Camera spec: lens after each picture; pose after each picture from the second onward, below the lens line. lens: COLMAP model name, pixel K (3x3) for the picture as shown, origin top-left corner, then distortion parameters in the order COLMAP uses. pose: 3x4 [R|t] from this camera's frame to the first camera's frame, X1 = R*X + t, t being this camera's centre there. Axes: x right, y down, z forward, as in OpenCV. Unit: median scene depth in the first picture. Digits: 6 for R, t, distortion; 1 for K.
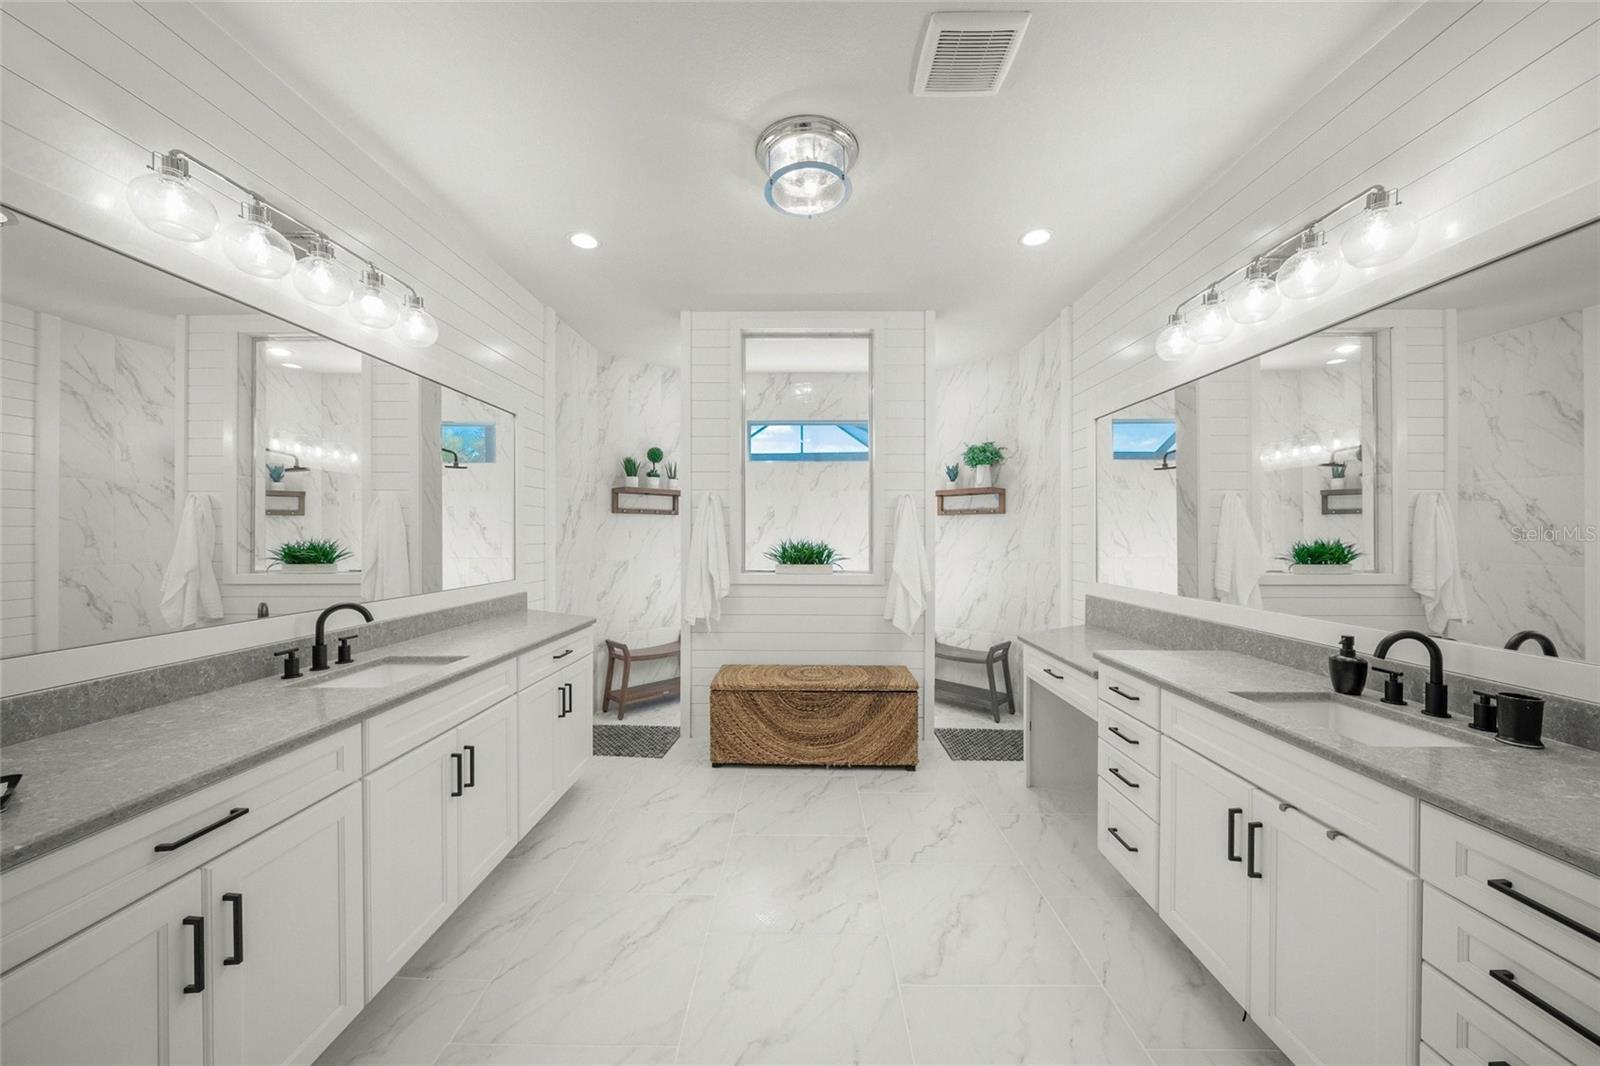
lens RADIAL K [[546.8, 0, 798.8], [0, 546.8, 534.2], [0, 0, 1]] dist [-0.002692, 0.000526]
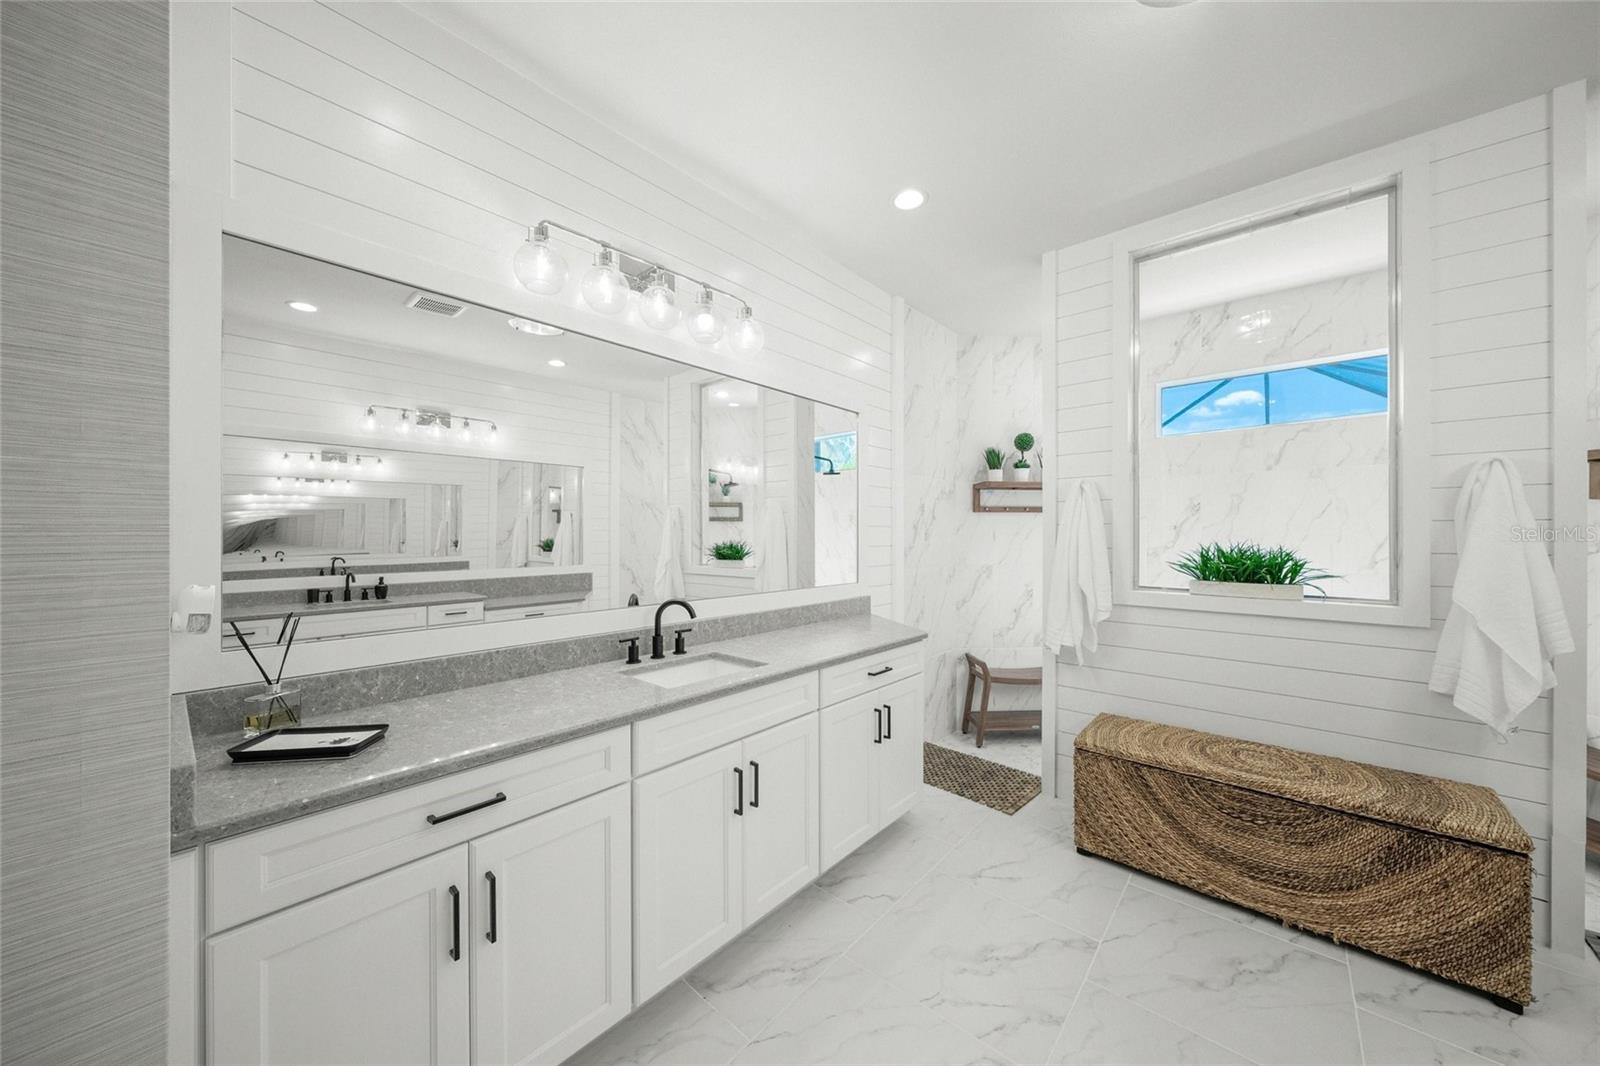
lens RADIAL K [[546.8, 0, 801.7], [0, 546.8, 534.3], [0, 0, 1]] dist [-0.002692, 0.000526]
pose [[0.758911, -0.001293, -0.651193, 0.039656], [-0.000074, 0.999998, -0.002072, -0.000706], [0.651194, 0.001621, 0.758909, 0.199780]]
